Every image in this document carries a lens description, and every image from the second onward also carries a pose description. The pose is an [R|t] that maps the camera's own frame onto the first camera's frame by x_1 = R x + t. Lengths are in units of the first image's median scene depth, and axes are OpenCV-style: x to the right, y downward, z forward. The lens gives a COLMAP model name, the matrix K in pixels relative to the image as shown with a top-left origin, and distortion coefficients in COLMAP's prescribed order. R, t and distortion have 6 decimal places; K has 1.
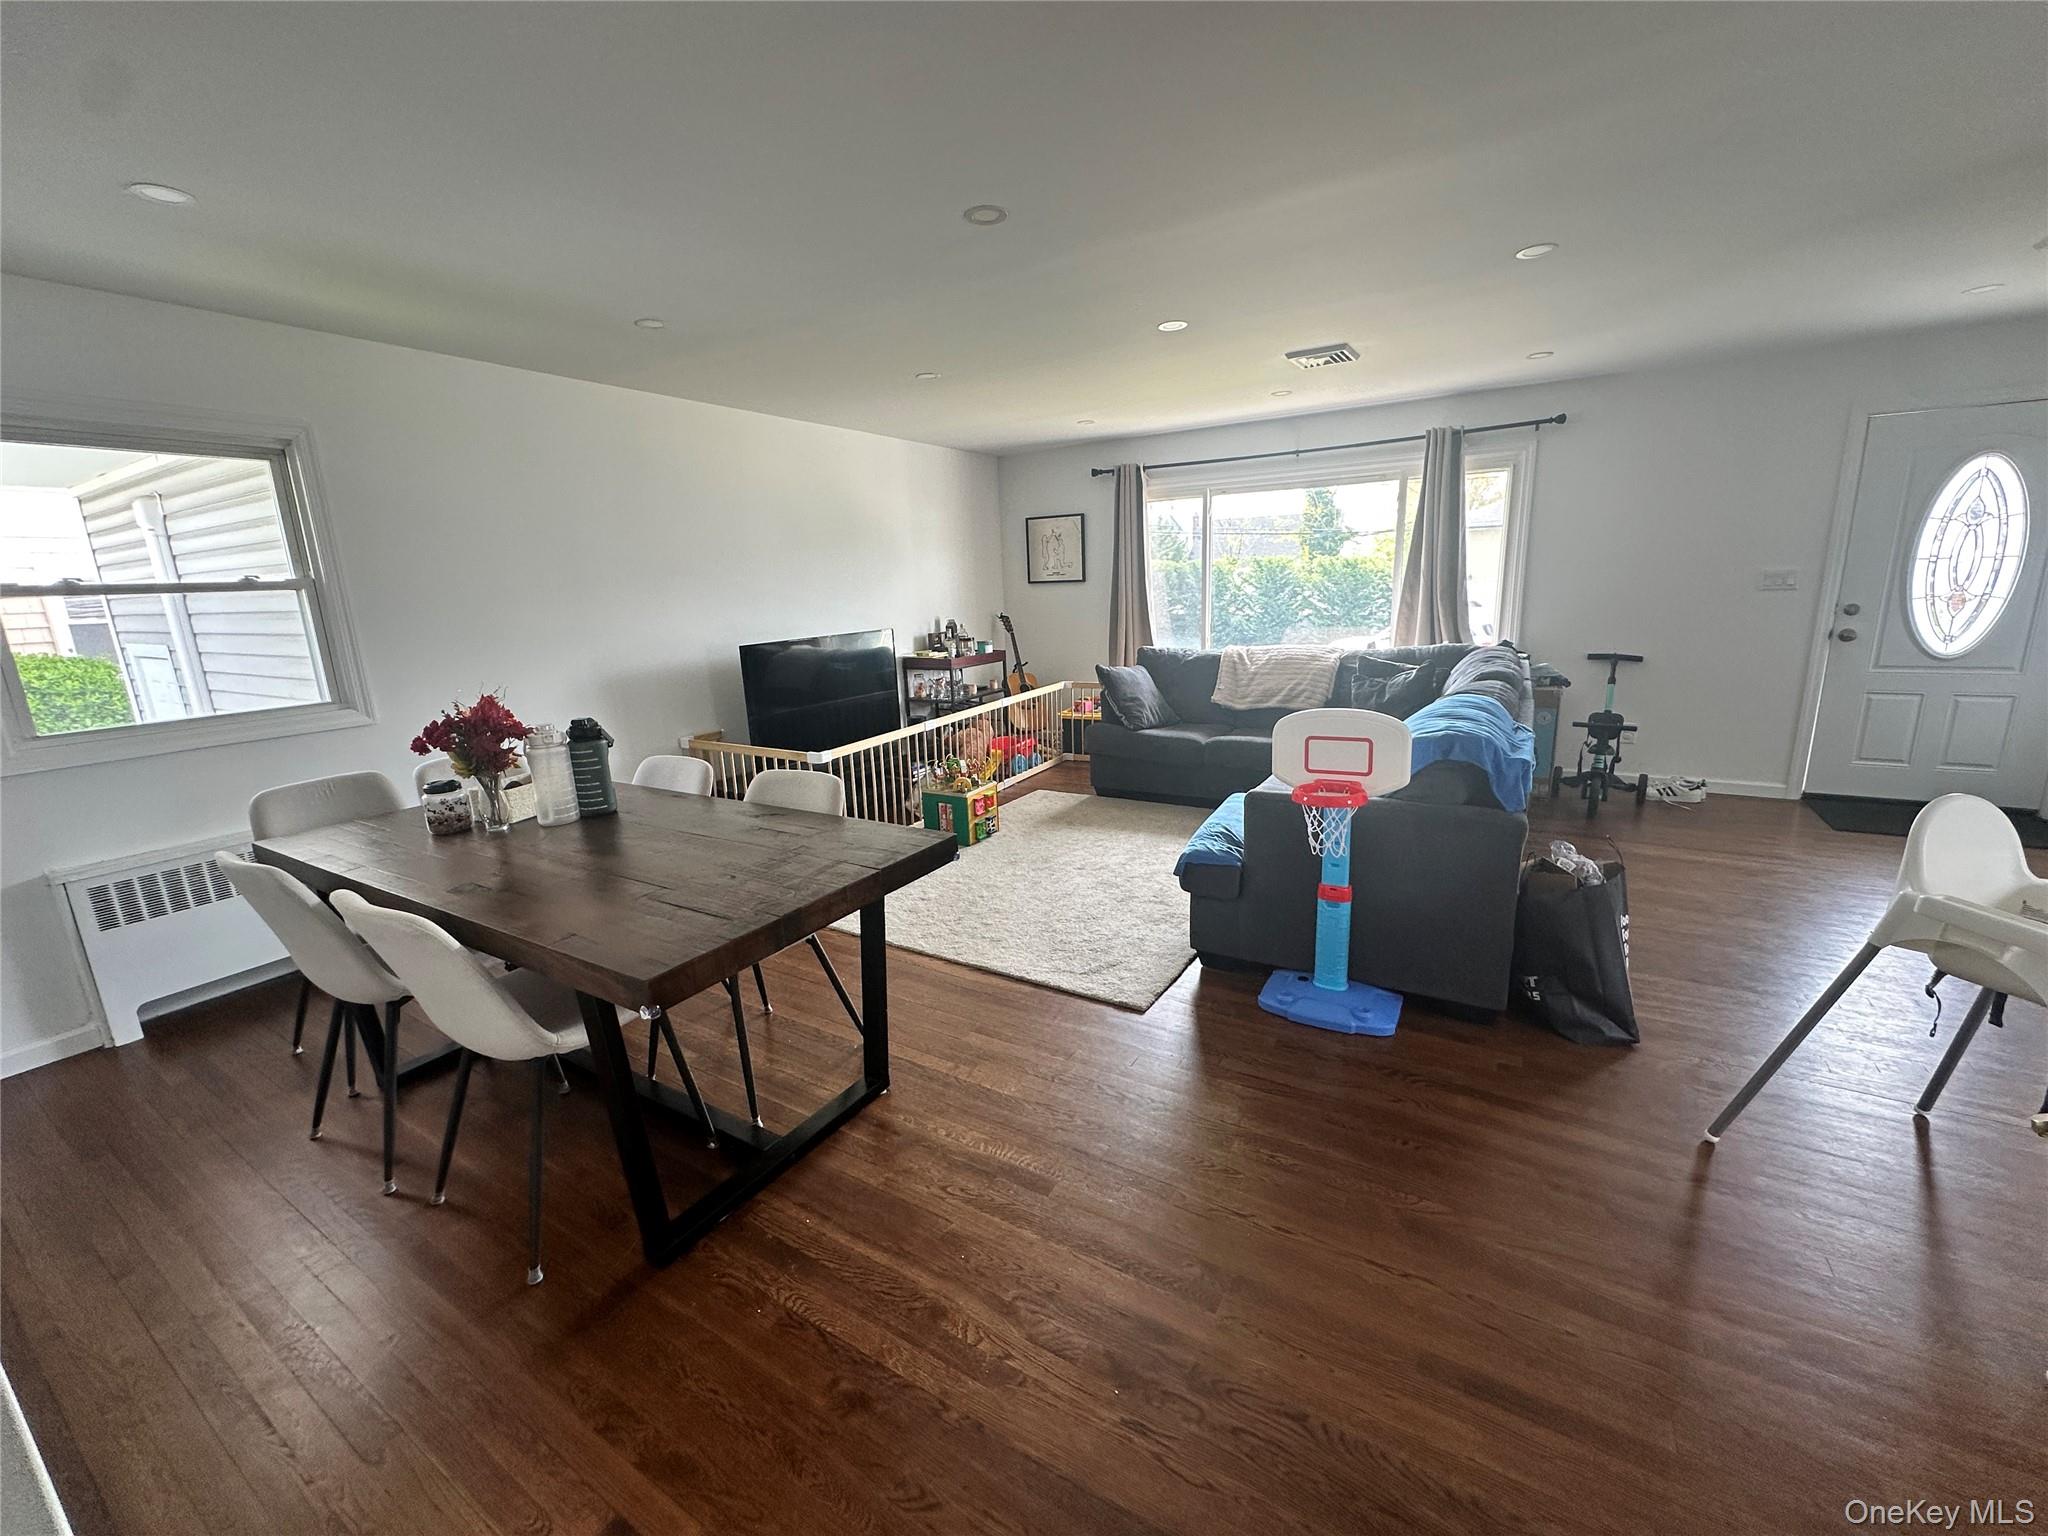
lens RADIAL K [[818.2, 0, 1016.1], [0, 818.2, 766.3], [0, 0, 1]] dist [0.000701, 0.000001]
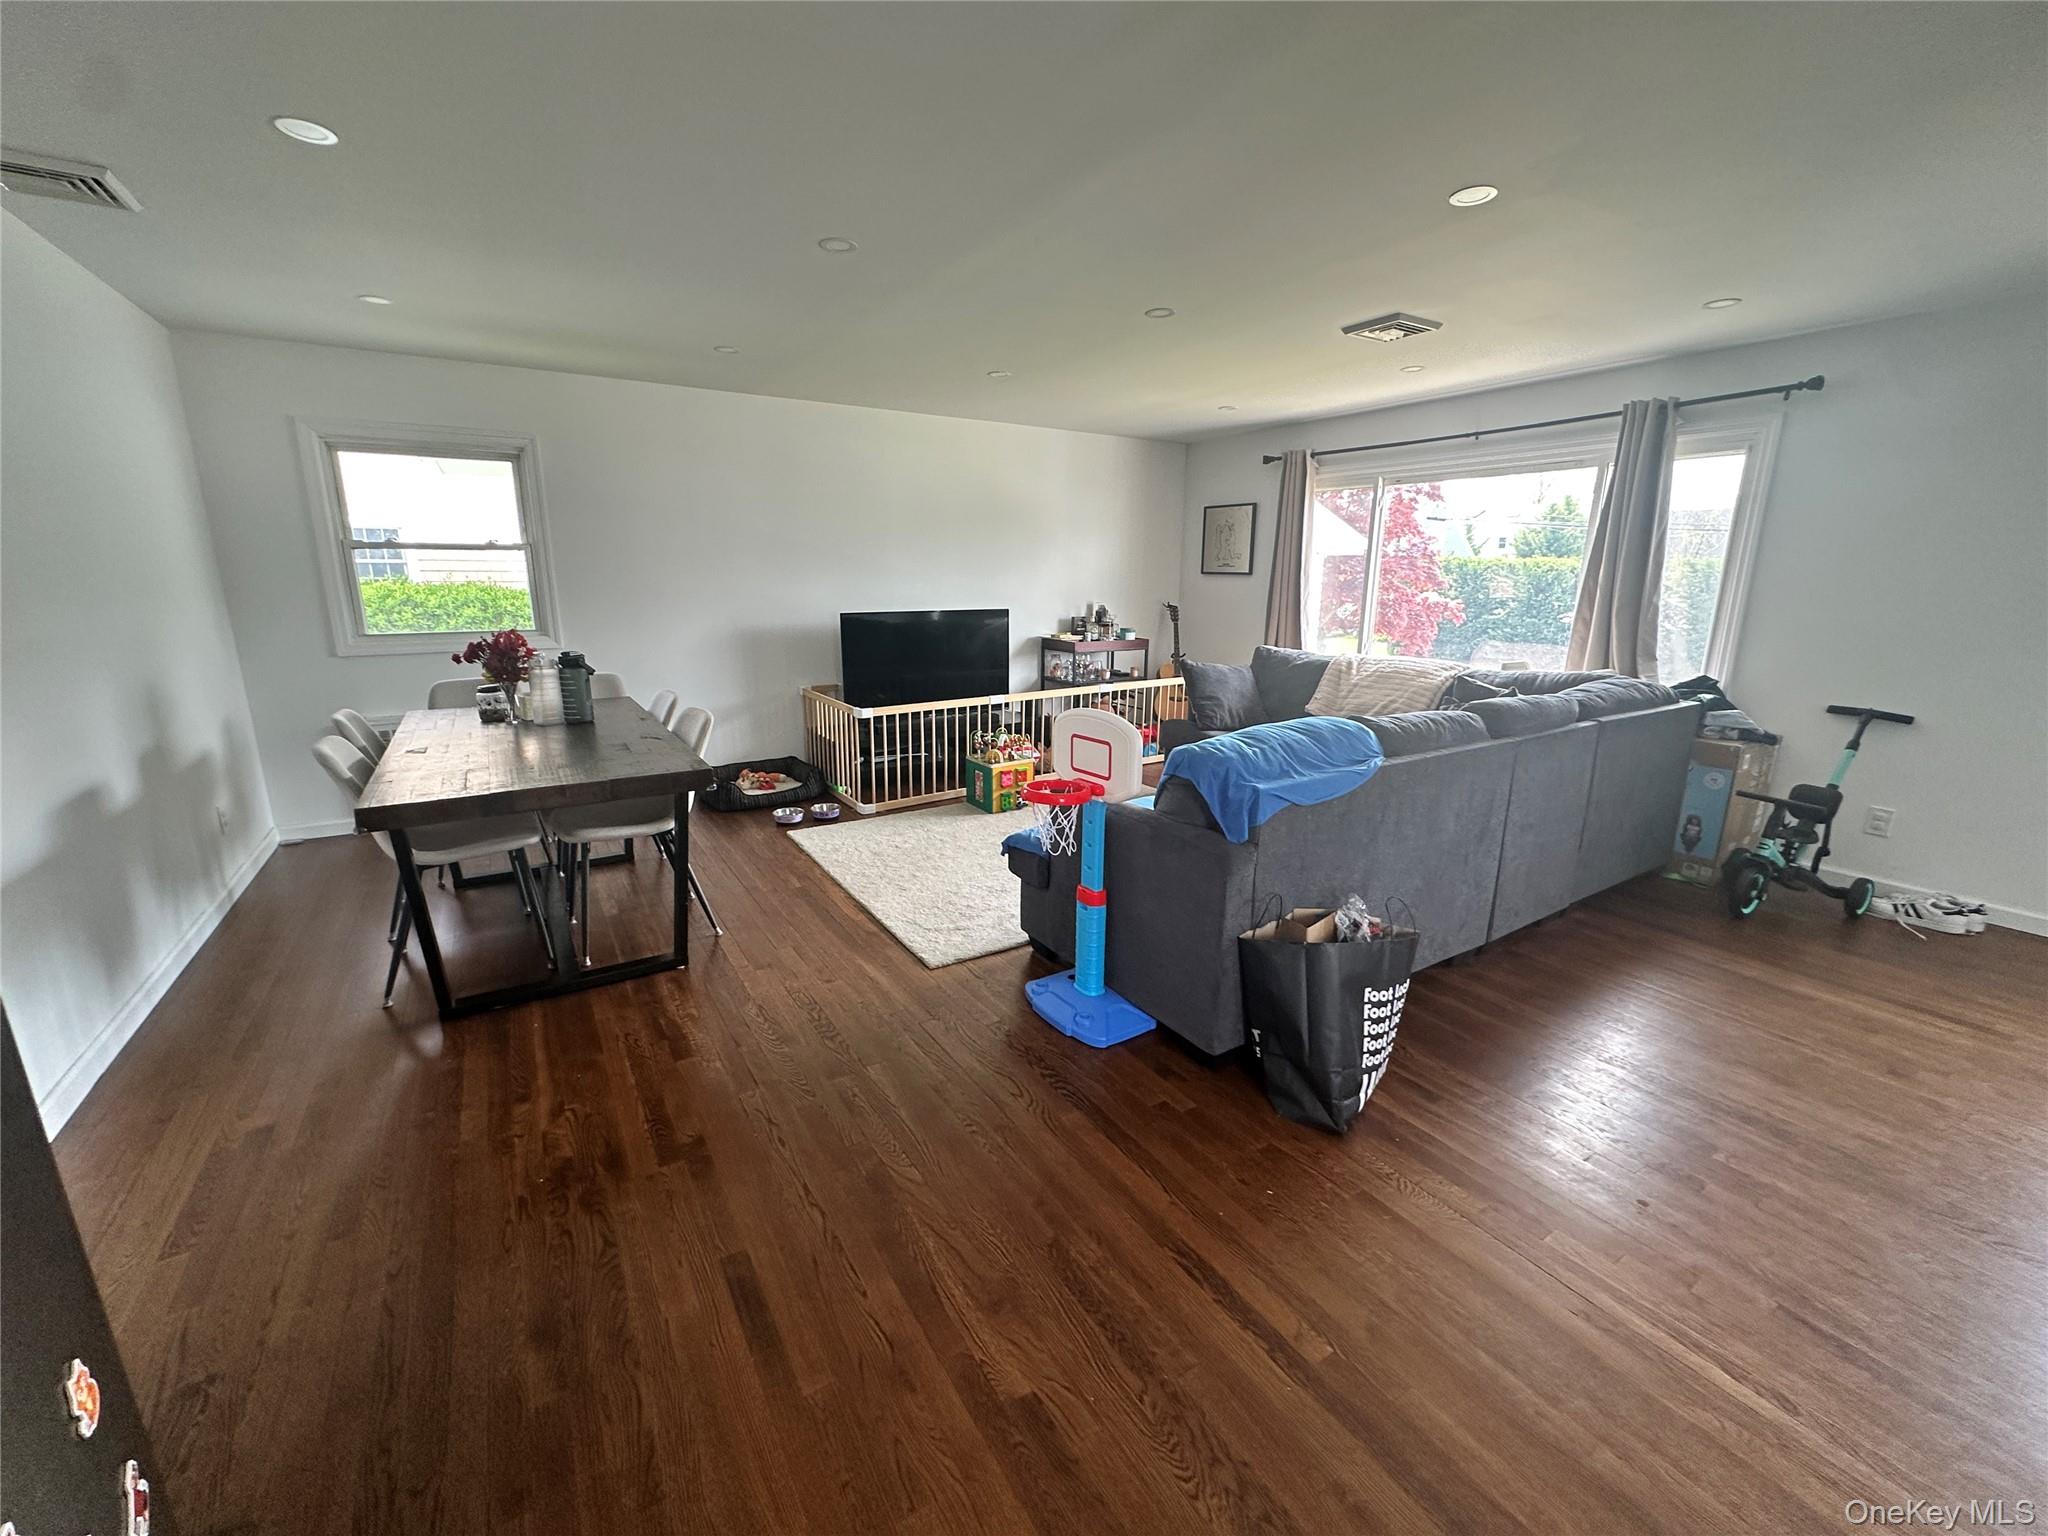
lens RADIAL K [[818.2, 0, 1012.4], [0, 818.2, 765.4], [0, 0, 1]] dist [0.000701, 0.000001]
pose [[0.898128, 0.145845, -0.414843, 0.362087], [-0.138437, 0.989205, 0.048056, -0.018620], [0.417373, 0.014269, 0.908623, 0.031847]]
